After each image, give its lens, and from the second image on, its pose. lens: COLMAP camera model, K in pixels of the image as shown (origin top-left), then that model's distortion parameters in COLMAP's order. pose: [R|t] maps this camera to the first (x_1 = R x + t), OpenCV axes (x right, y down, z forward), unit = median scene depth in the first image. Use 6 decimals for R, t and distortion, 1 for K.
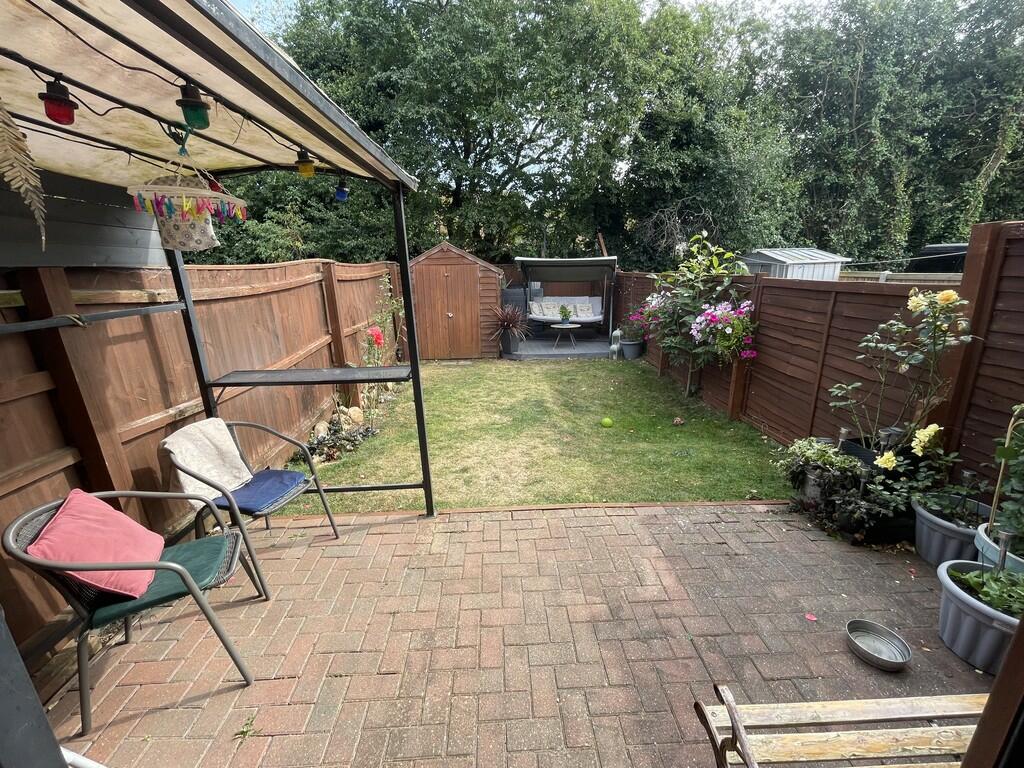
lens RADIAL K [[415.9, 0, 516.3], [0, 415.9, 384.9], [0, 0, 1]] dist [-0.000557, -0.000222]
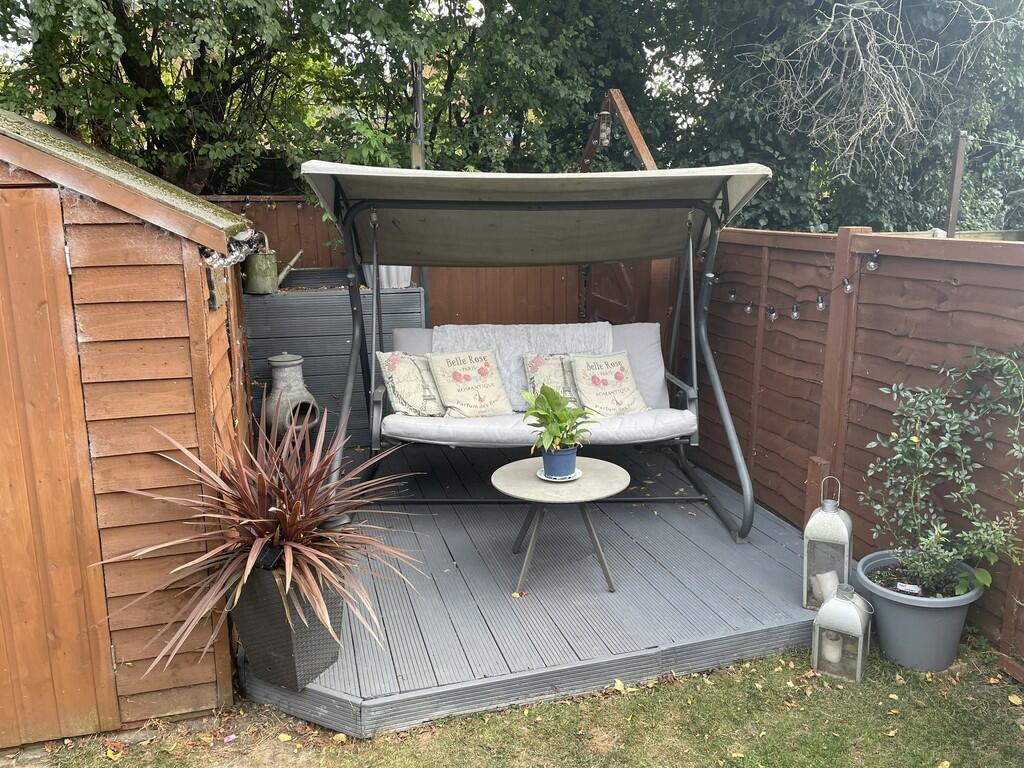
lens RADIAL K [[775.3, 0, 510.5], [0, 775.3, 382.9], [0, 0, 1]] dist [0.007028, 0.000429]
pose [[0.967680, -0.035567, 0.249660, -0.004875], [0.050363, 0.997317, -0.053127, -0.157286], [-0.247101, 0.063984, 0.966875, 0.570737]]
